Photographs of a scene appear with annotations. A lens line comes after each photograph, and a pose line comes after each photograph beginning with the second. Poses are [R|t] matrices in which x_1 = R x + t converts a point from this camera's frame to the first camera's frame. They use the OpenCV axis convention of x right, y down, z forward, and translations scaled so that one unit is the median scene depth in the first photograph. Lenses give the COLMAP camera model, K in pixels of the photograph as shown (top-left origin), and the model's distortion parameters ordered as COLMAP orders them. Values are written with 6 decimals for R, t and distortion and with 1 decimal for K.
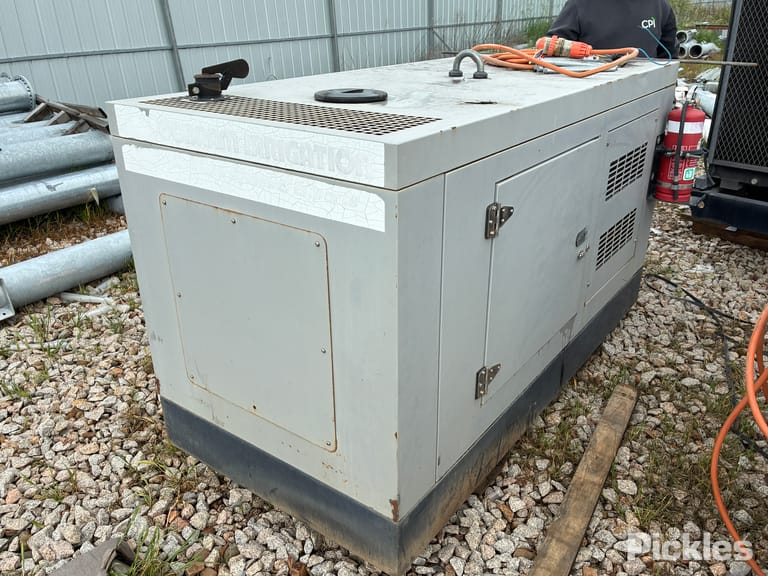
lens RADIAL K [[627.2, 0, 385.0], [0, 627.2, 290.8], [0, 0, 1]] dist [0.045130, -0.058529]
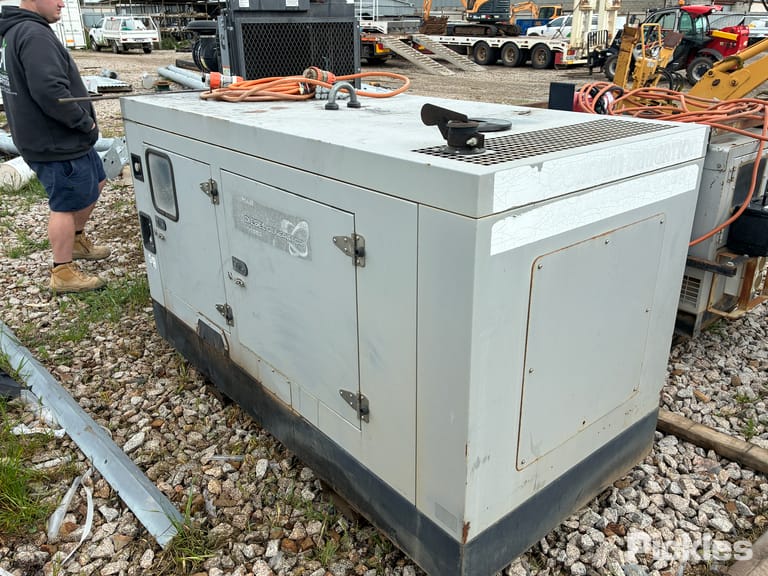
lens RADIAL K [[627.2, 0, 386.6], [0, 627.2, 286.3], [0, 0, 1]] dist [0.045130, -0.058529]
pose [[0.224639, -0.363356, 0.904162, -1.200298], [0.404831, 0.878812, 0.252588, -0.423685], [-0.886368, 0.309292, 0.344514, 0.913089]]
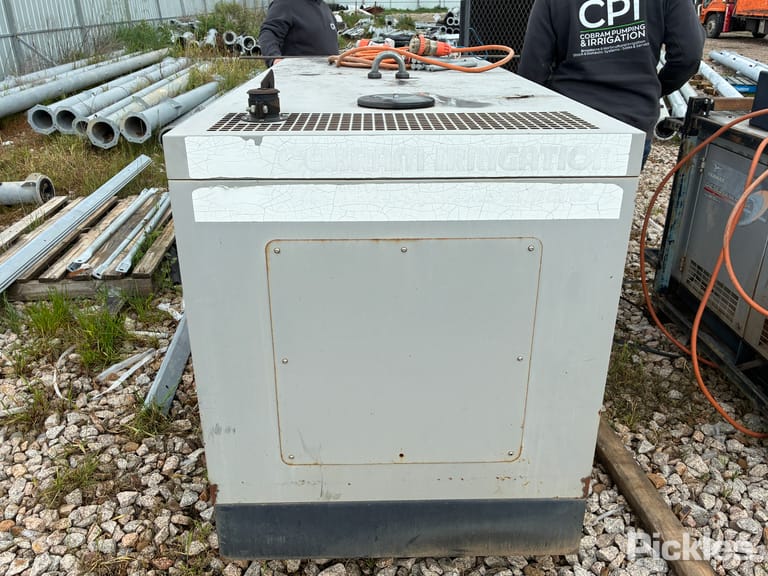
lens RADIAL K [[627.2, 0, 384.0], [0, 627.2, 286.5], [0, 0, 1]] dist [0.045130, -0.058529]
pose [[0.792971, -0.244530, 0.558034, -0.709244], [0.251535, 0.965616, 0.065698, -0.116794], [-0.554911, 0.088269, 0.827213, 0.276455]]
